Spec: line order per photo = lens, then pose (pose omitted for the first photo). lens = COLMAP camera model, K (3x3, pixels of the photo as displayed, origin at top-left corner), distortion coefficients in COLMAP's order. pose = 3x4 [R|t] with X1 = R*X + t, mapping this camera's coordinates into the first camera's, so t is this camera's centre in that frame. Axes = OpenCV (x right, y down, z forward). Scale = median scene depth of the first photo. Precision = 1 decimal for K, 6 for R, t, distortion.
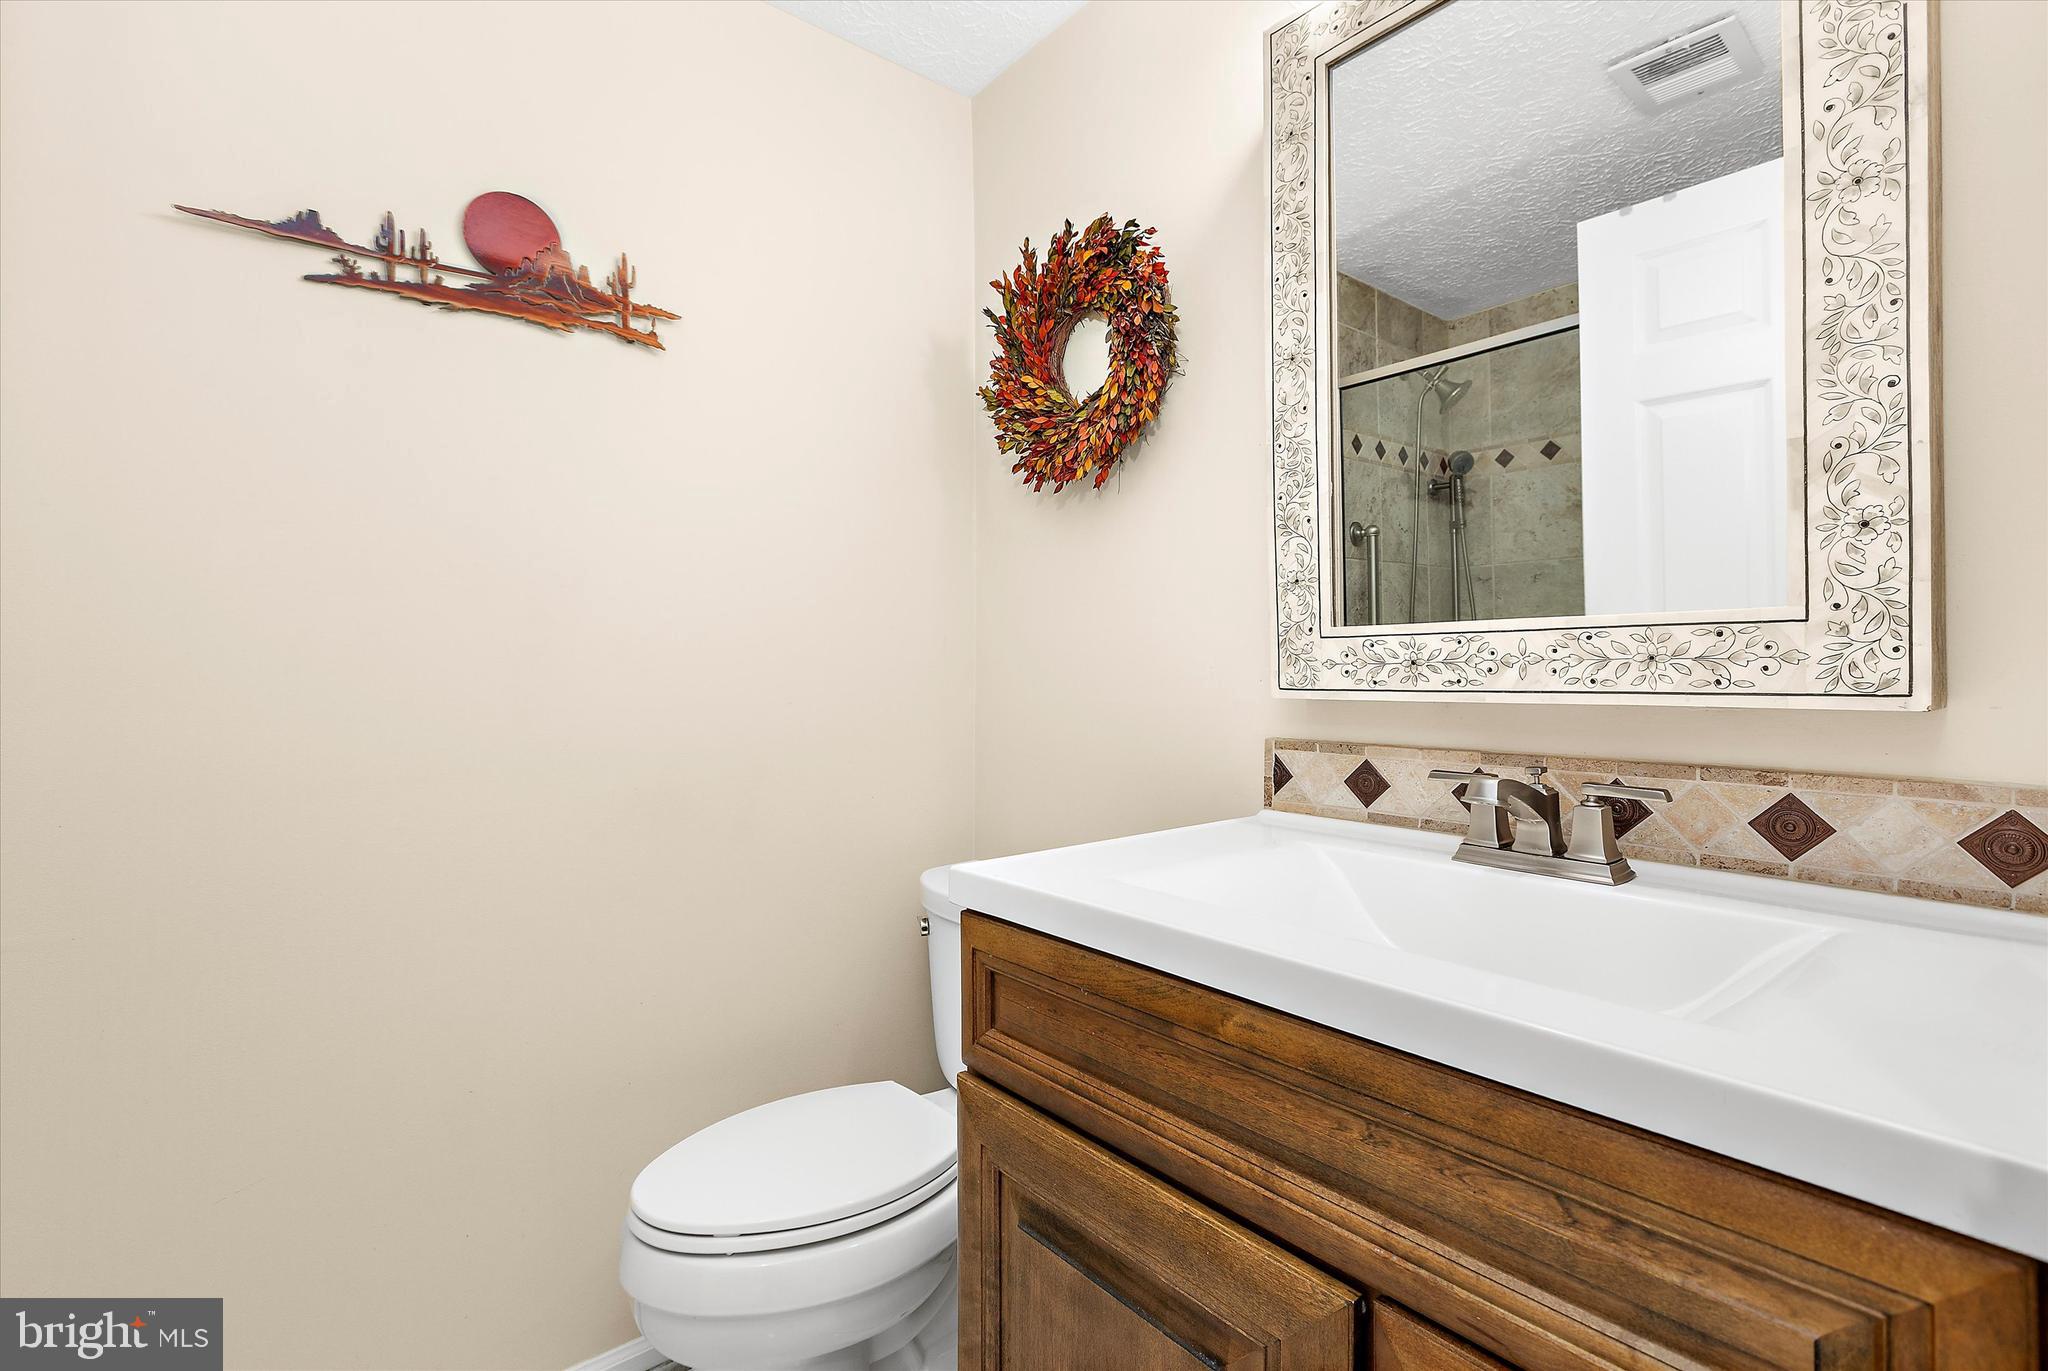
lens RADIAL K [[924.0, 0, 1025.3], [0, 924.0, 674.9], [0, 0, 1]] dist [0.000934, -0.001973]
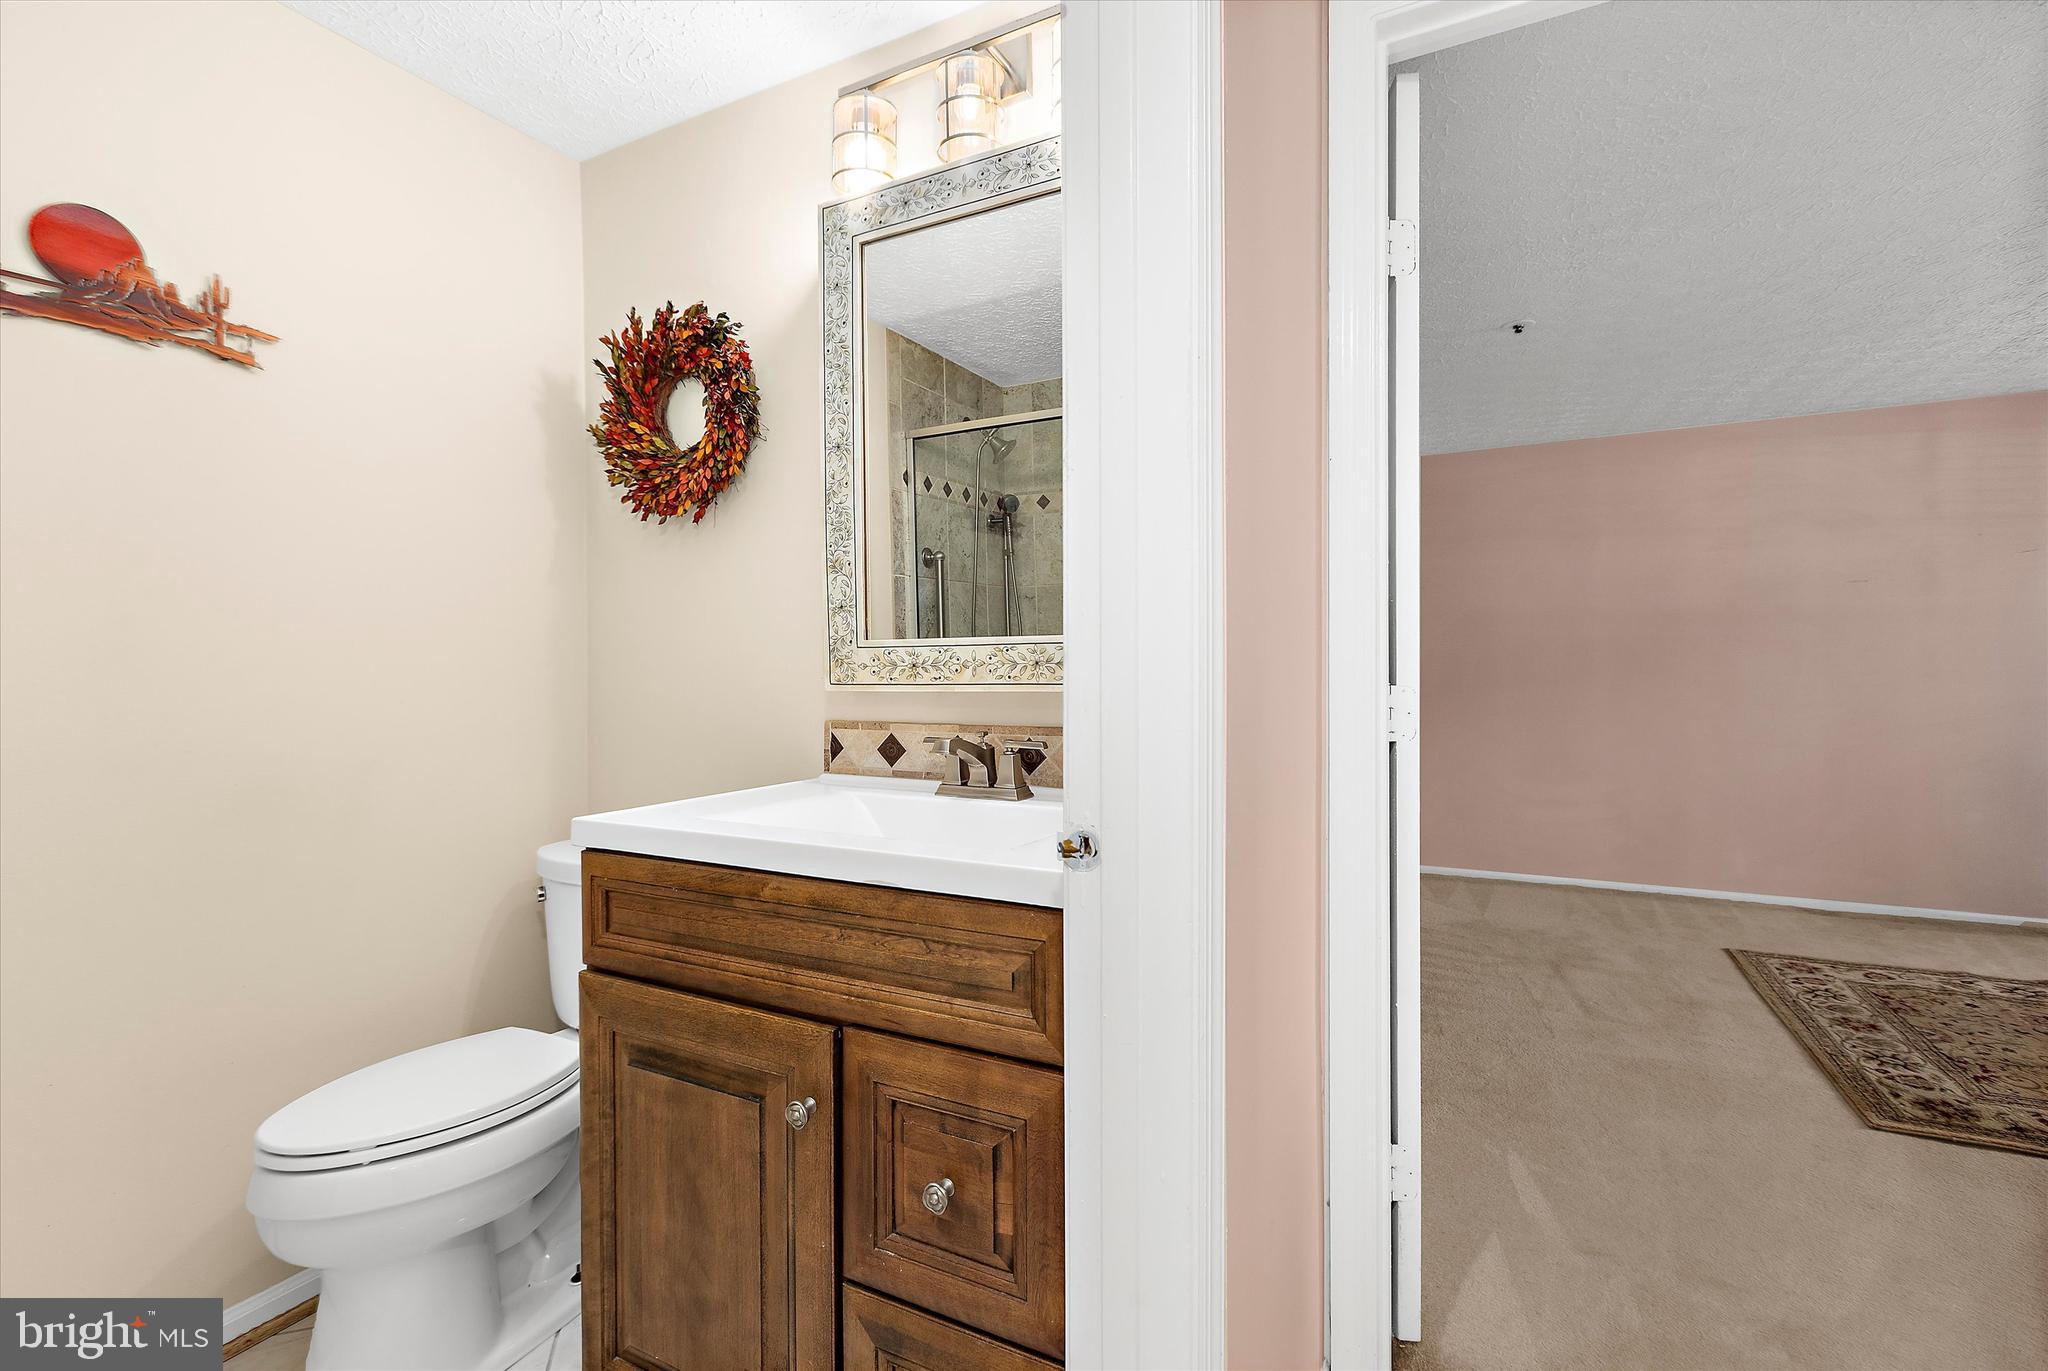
lens RADIAL K [[924.0, 0, 1012.4], [0, 924.0, 674.1], [0, 0, 1]] dist [0.000934, -0.001973]
pose [[0.927390, -0.005610, 0.374055, 0.009233], [0.005321, 0.999984, 0.001804, -0.001171], [-0.374059, 0.000317, 0.927405, -0.393295]]
